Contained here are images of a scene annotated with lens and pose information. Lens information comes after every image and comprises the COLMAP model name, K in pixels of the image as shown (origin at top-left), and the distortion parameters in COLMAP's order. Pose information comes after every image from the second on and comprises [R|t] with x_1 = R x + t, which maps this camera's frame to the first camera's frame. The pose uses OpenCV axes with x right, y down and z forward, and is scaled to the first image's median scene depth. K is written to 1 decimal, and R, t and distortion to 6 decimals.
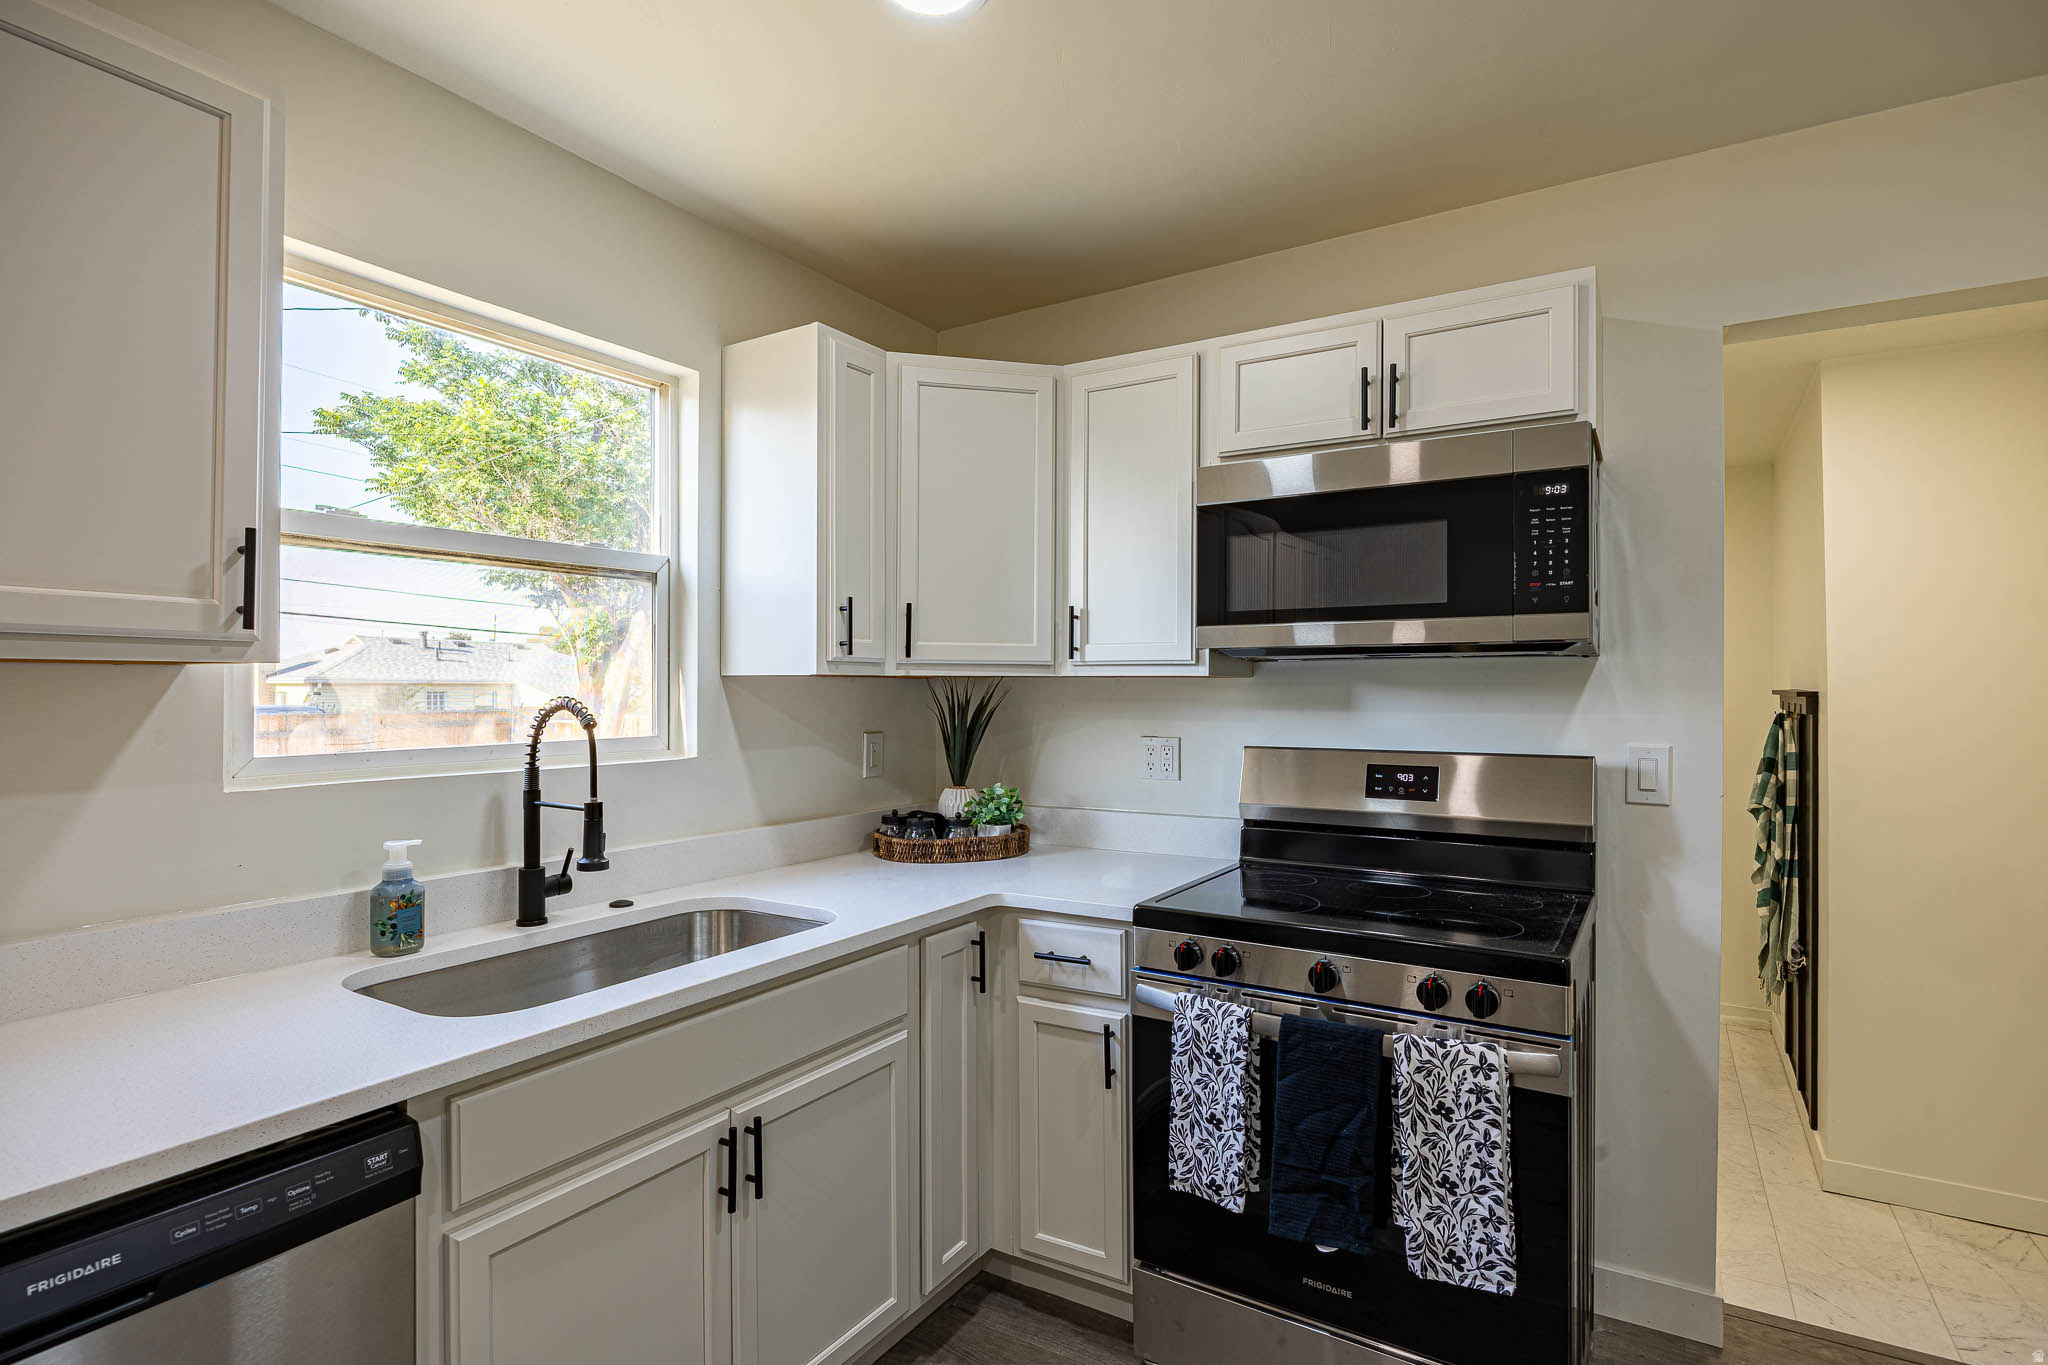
lens RADIAL K [[1013.1, 0, 1024.0], [0, 1013.1, 682.5], [0, 0, 1]] dist [-0.004041, -0.000566]
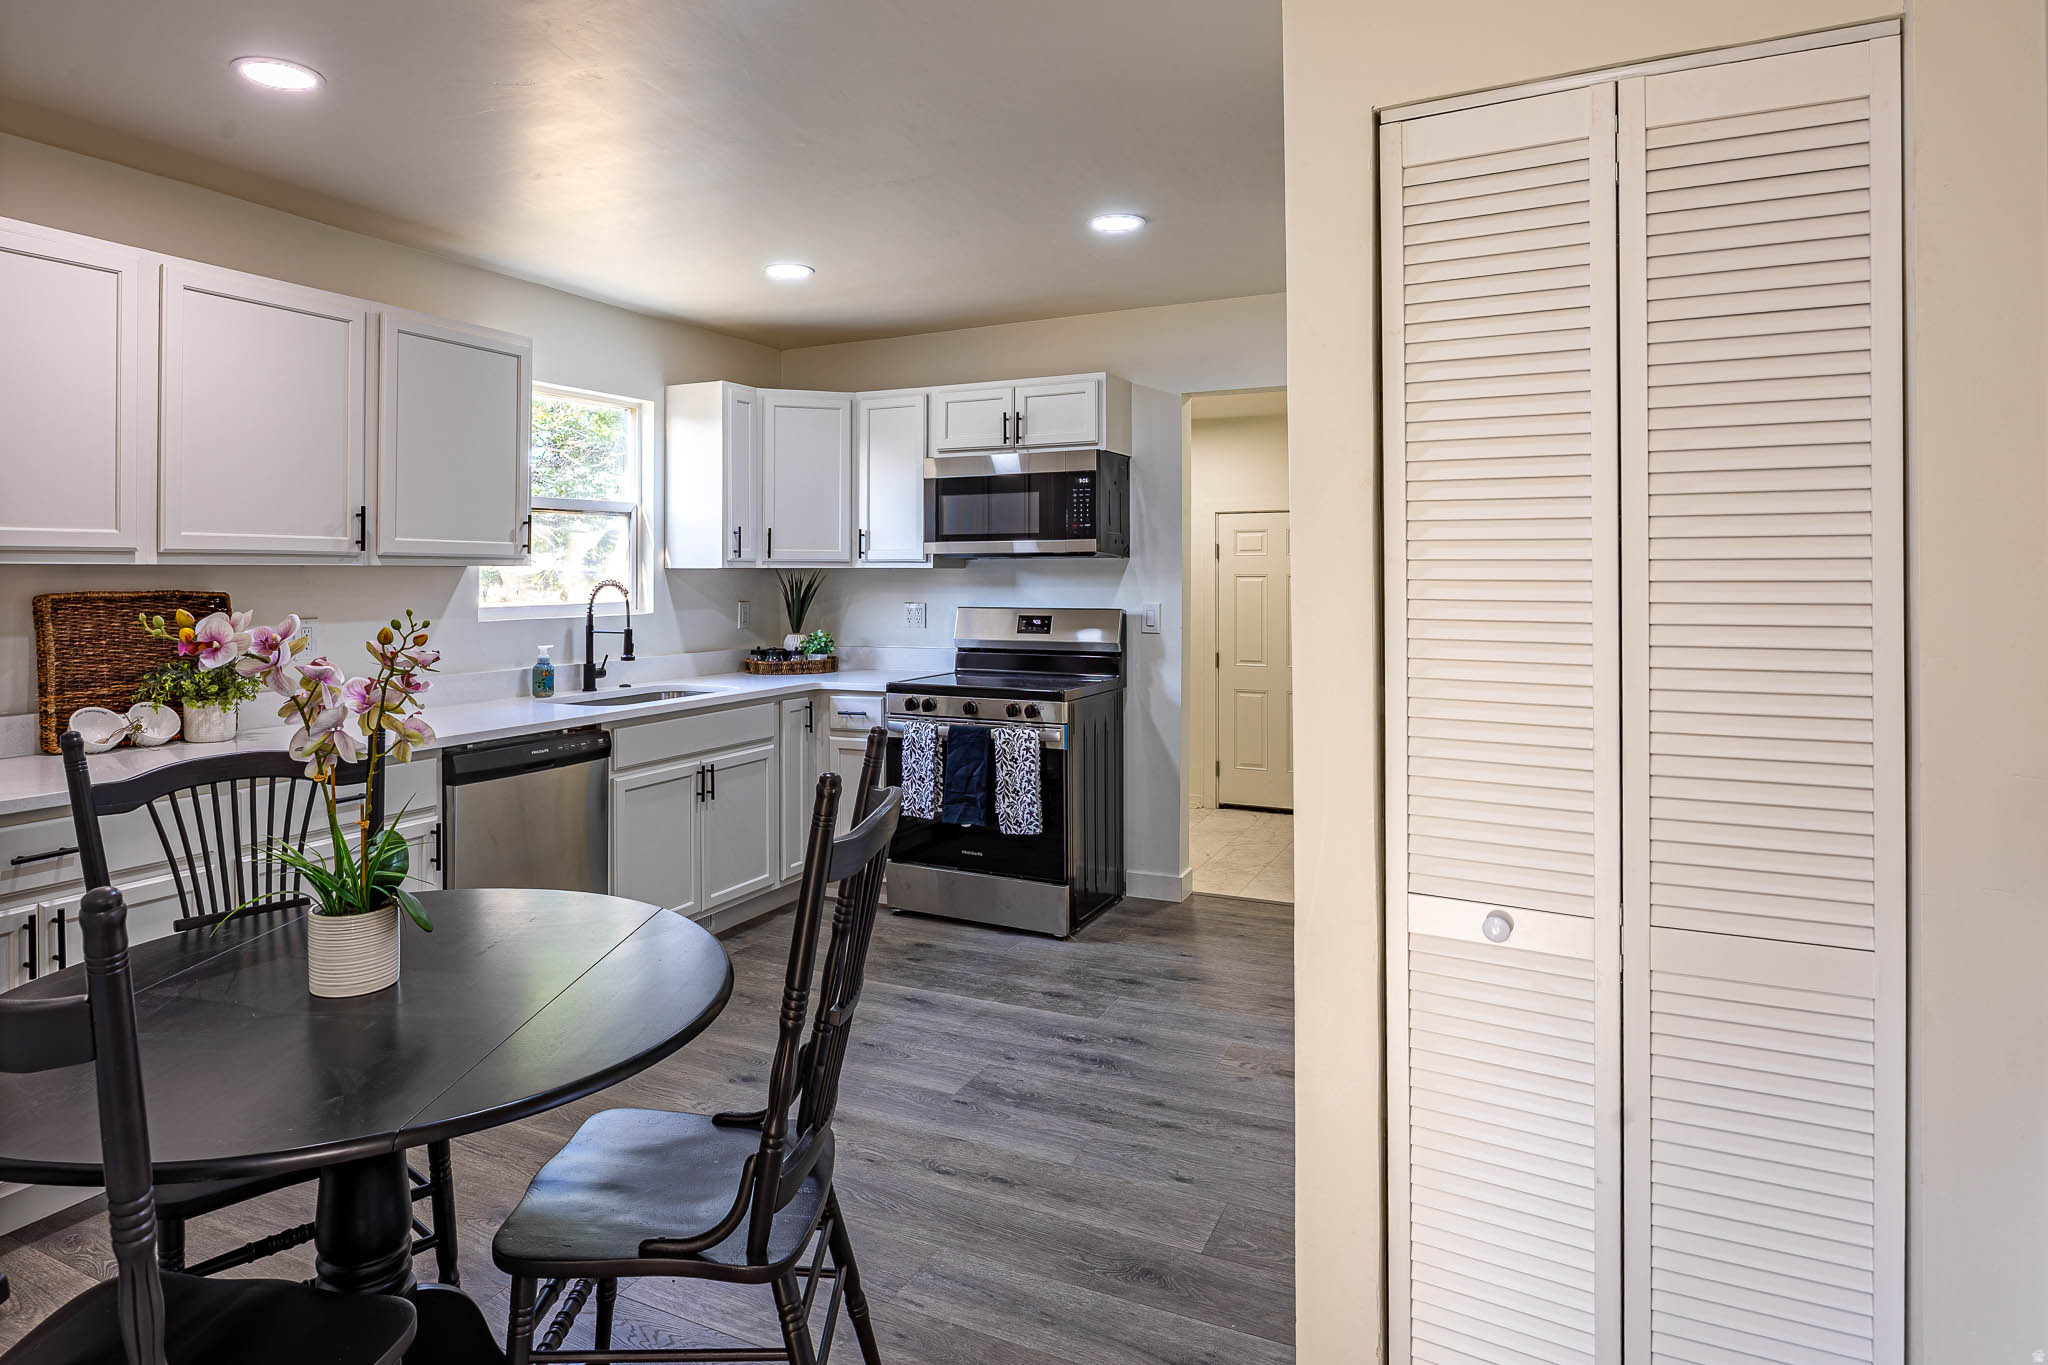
lens RADIAL K [[1145.3, 0, 919.3], [0, 1145.3, 568.5], [0, 0, 1]] dist [-0.000368, -0.000164]
pose [[0.998322, -0.002608, 0.057849, 0.037324], [0.002513, 0.999995, 0.001717, -0.009707], [-0.057853, -0.001569, 0.998324, -1.123147]]
